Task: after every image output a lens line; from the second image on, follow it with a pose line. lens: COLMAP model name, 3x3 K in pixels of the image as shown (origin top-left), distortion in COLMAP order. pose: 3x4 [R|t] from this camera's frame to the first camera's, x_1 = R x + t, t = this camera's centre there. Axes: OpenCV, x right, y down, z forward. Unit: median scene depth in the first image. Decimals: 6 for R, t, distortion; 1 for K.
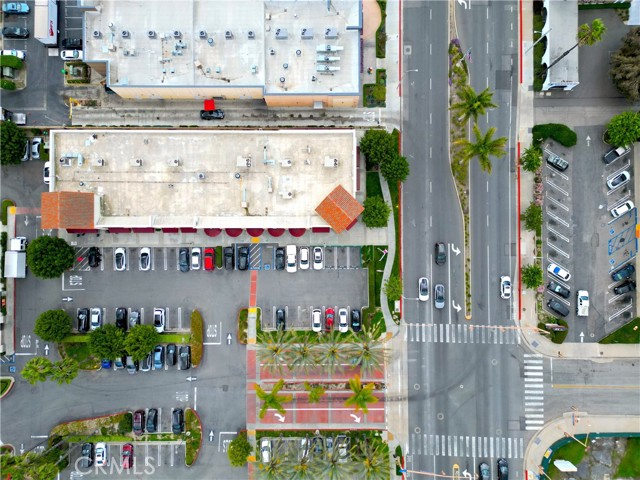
lens RADIAL K [[448.3, 0, 320.0], [0, 448.3, 240.0], [0, 0, 1]] dist [0.004345, 0.001164]
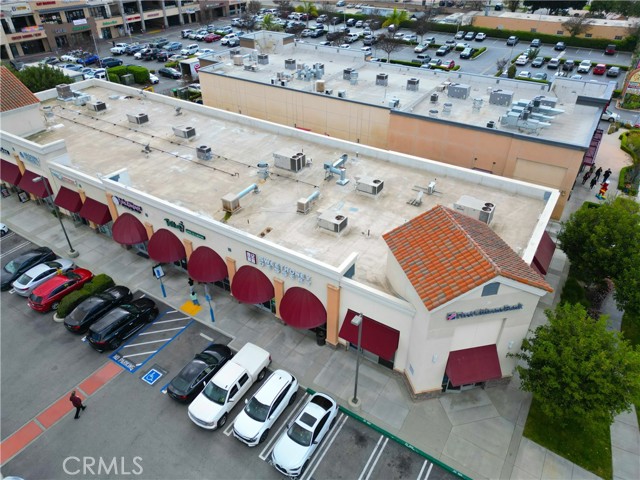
lens RADIAL K [[448.3, 0, 320.0], [0, 448.3, 240.0], [0, 0, 1]] dist [0.004345, 0.001164]
pose [[0.842739, 0.310904, -0.439466, 0.085120], [-0.538314, 0.482146, -0.691197, 0.168077], [-0.003009, 0.819069, 0.573687, 0.758177]]
